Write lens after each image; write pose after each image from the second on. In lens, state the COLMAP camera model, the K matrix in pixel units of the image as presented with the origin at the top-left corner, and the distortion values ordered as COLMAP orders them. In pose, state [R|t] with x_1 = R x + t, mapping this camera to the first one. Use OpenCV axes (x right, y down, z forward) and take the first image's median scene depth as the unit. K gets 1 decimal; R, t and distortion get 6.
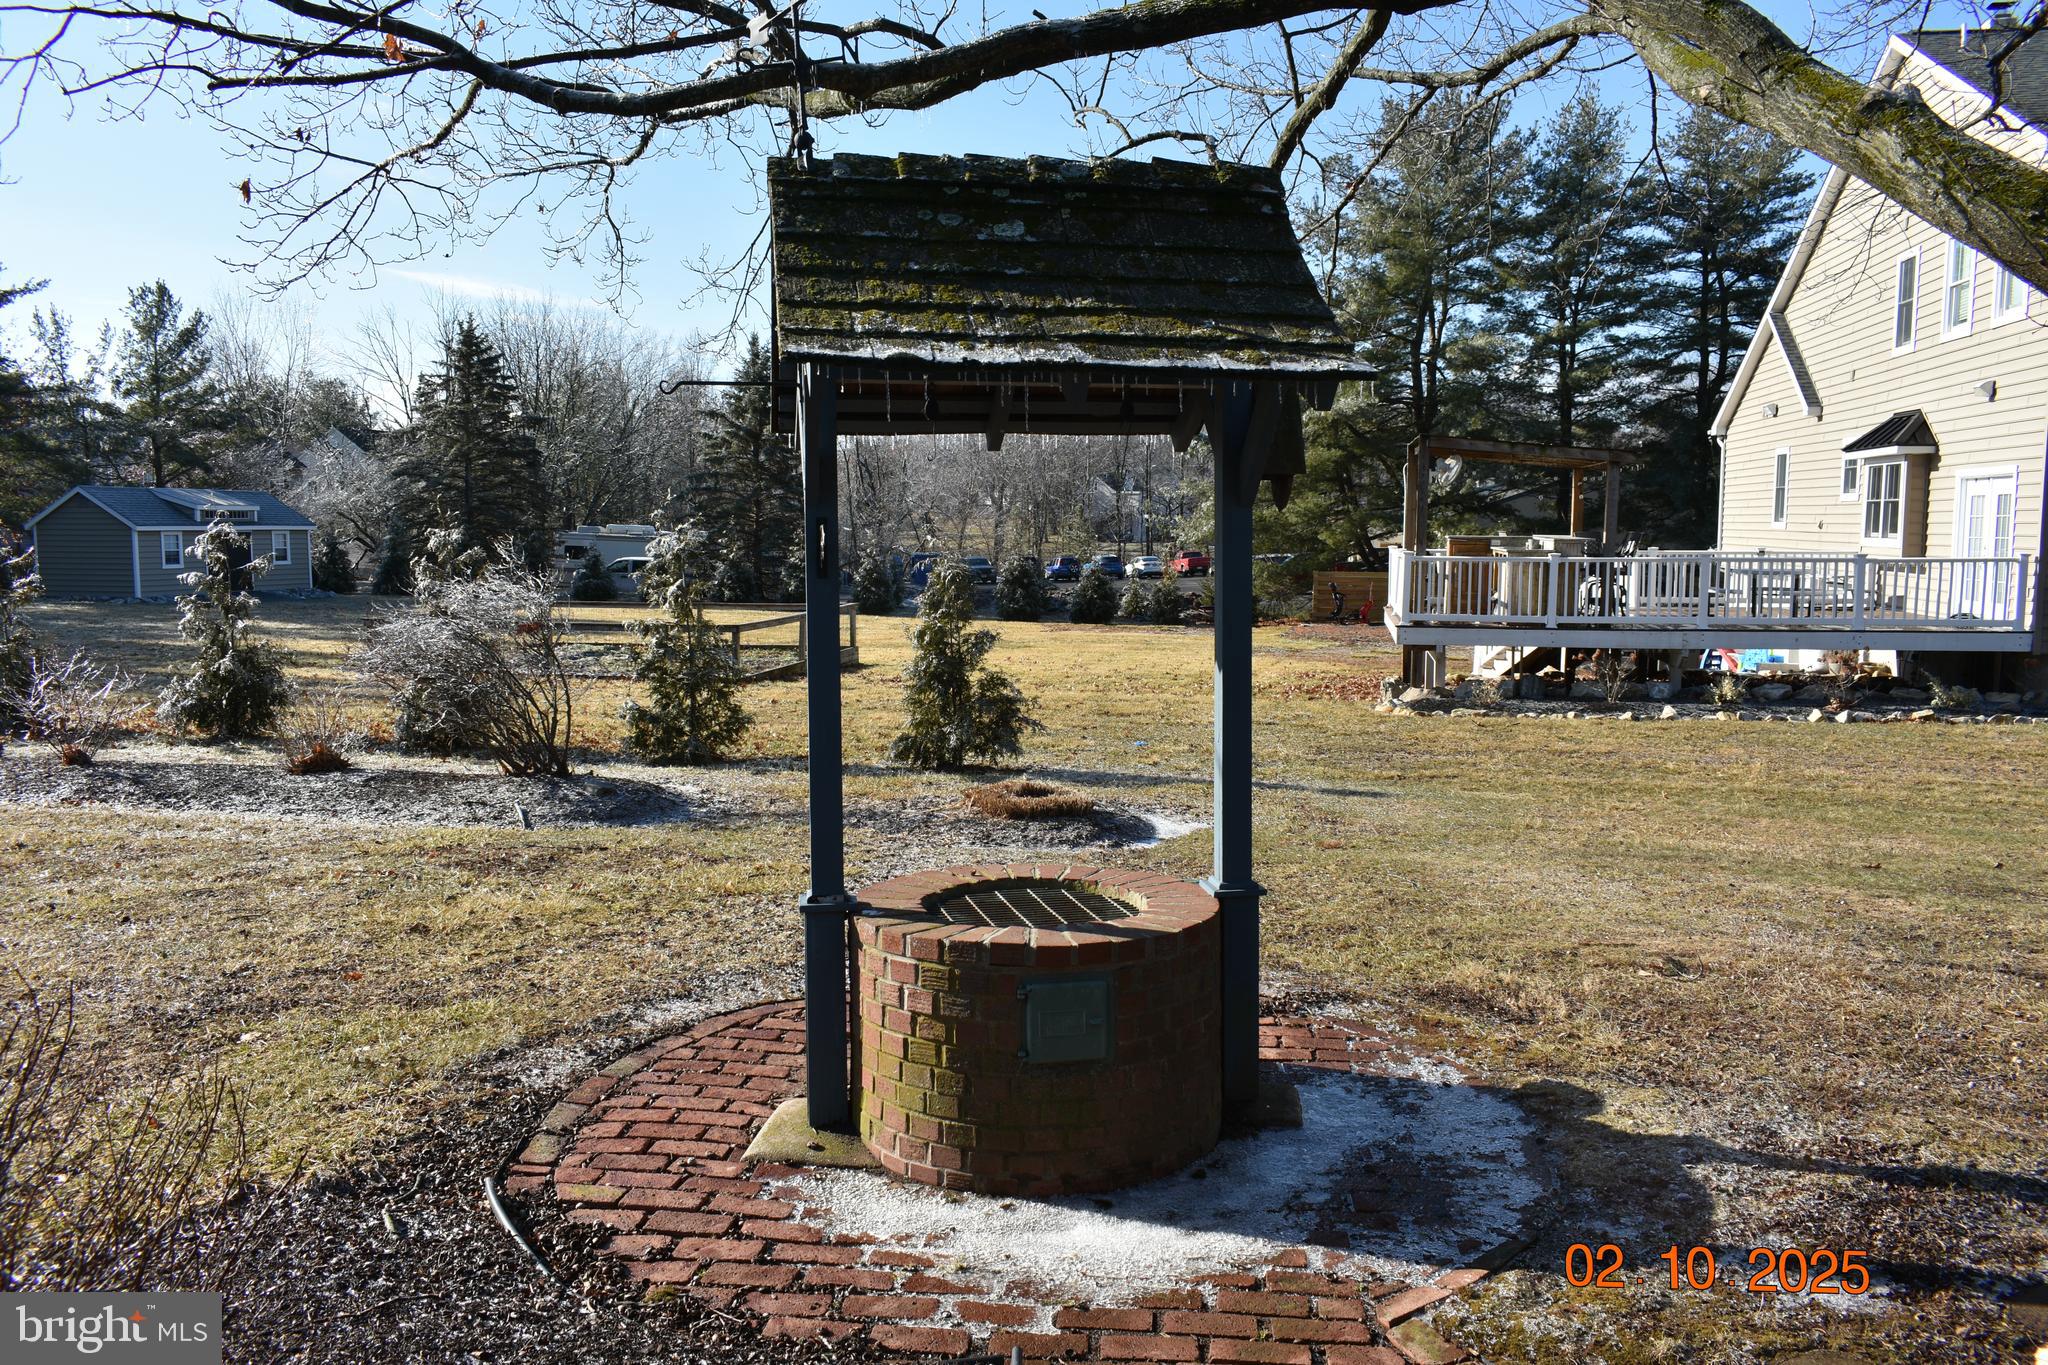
lens RADIAL K [[1625.4, 0, 1024.0], [0, 1625.4, 682.5], [0, 0, 1]] dist [-0.009091, 0.006206]
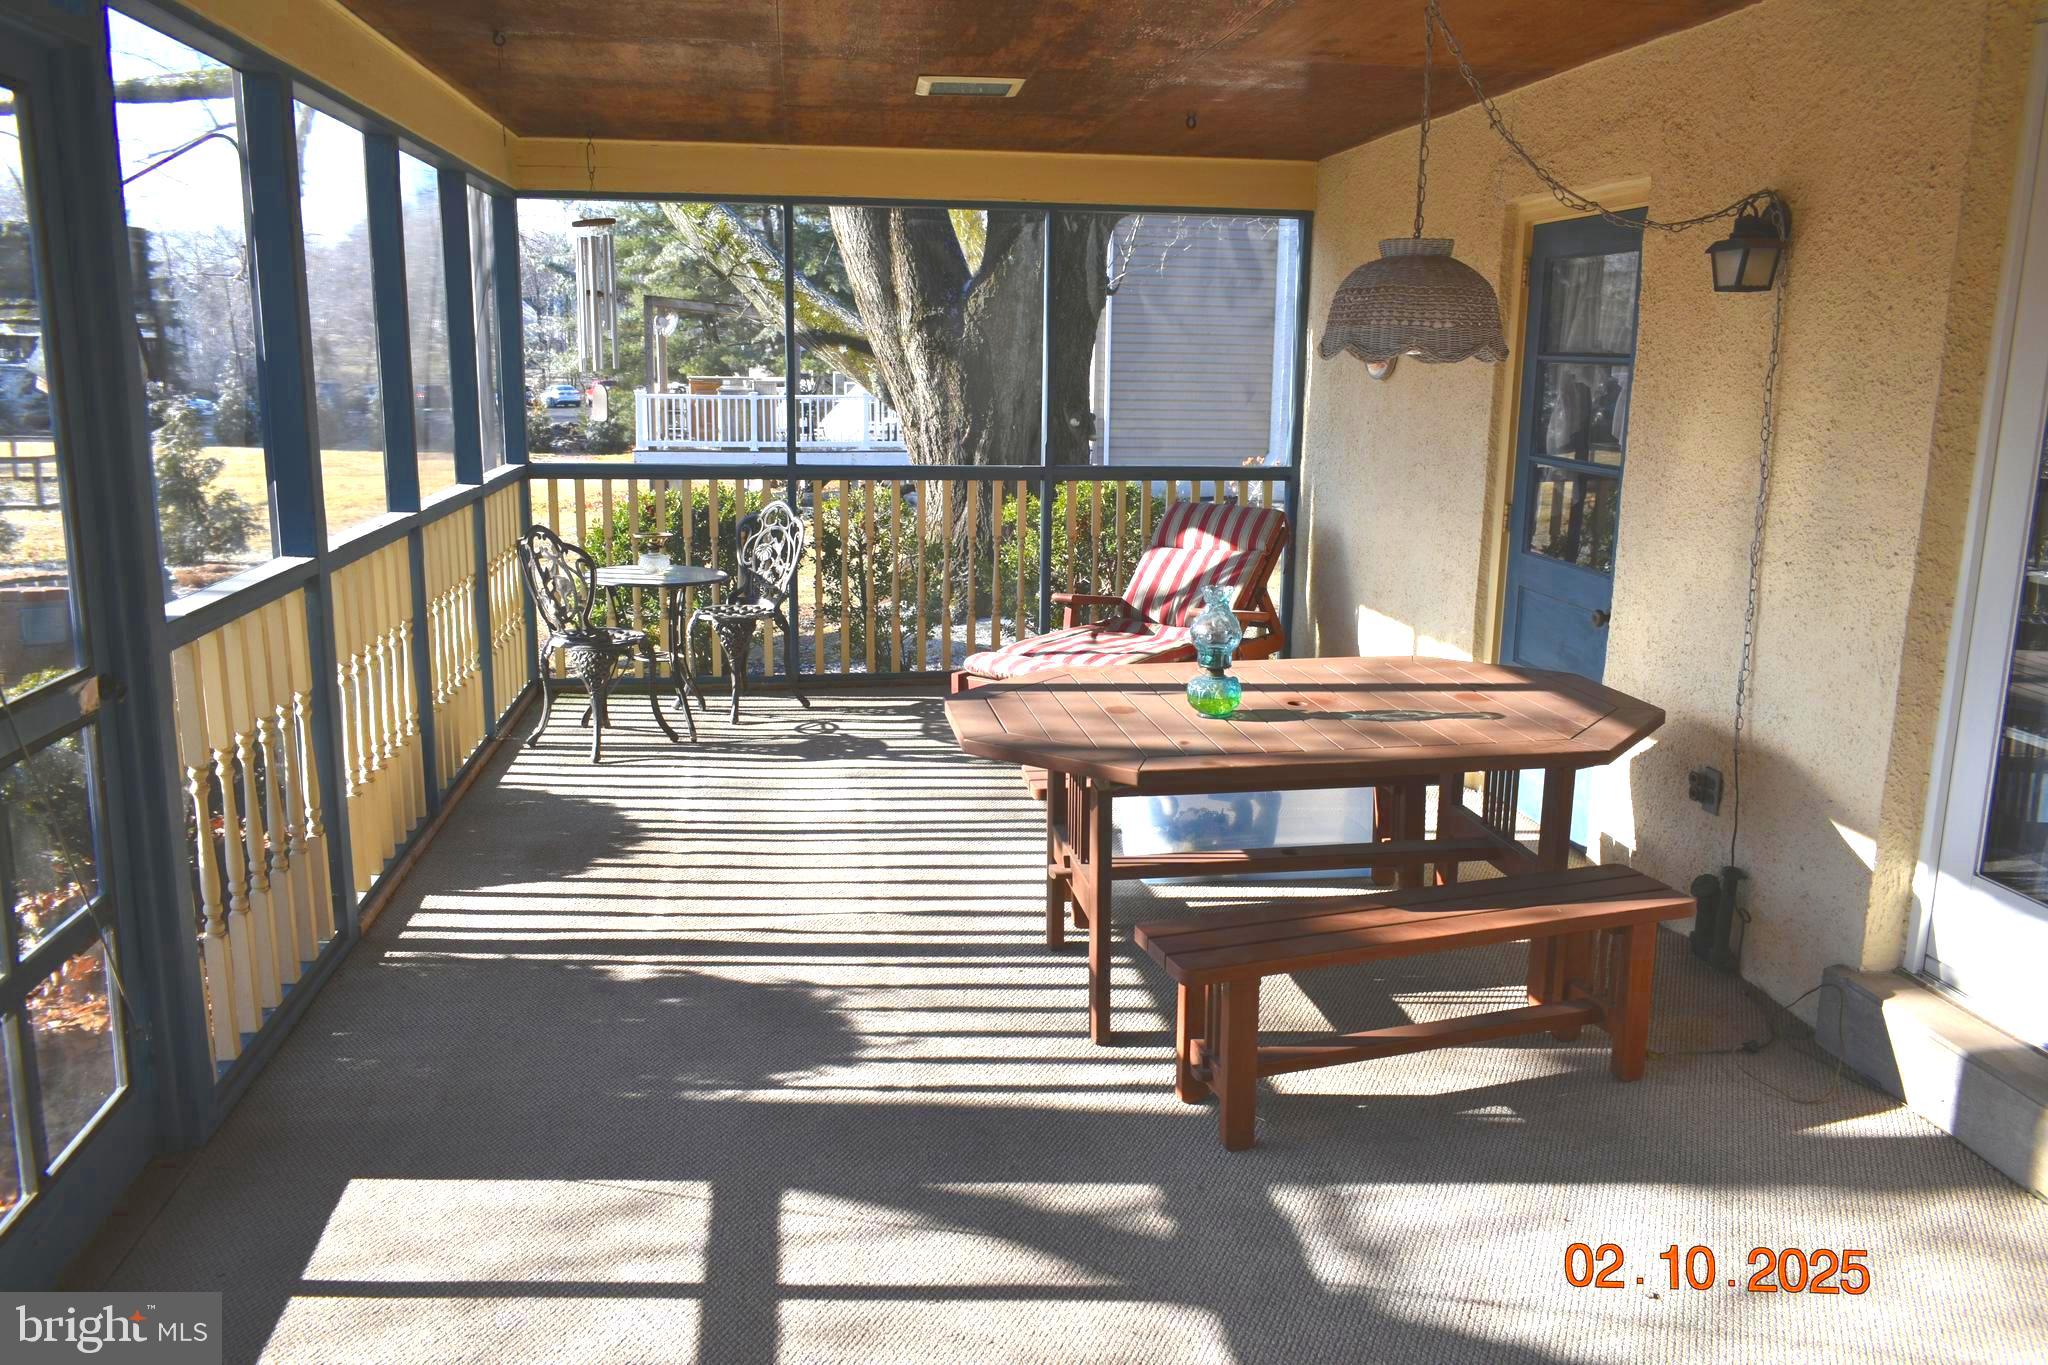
lens RADIAL K [[1625.4, 0, 1024.0], [0, 1625.4, 682.5], [0, 0, 1]] dist [-0.009091, 0.006206]
pose [[0.947838, -0.054982, 0.313975, 0.114217], [0.021812, 0.993890, 0.108197, 0.013973], [-0.318005, -0.095705, 0.943246, -0.294963]]
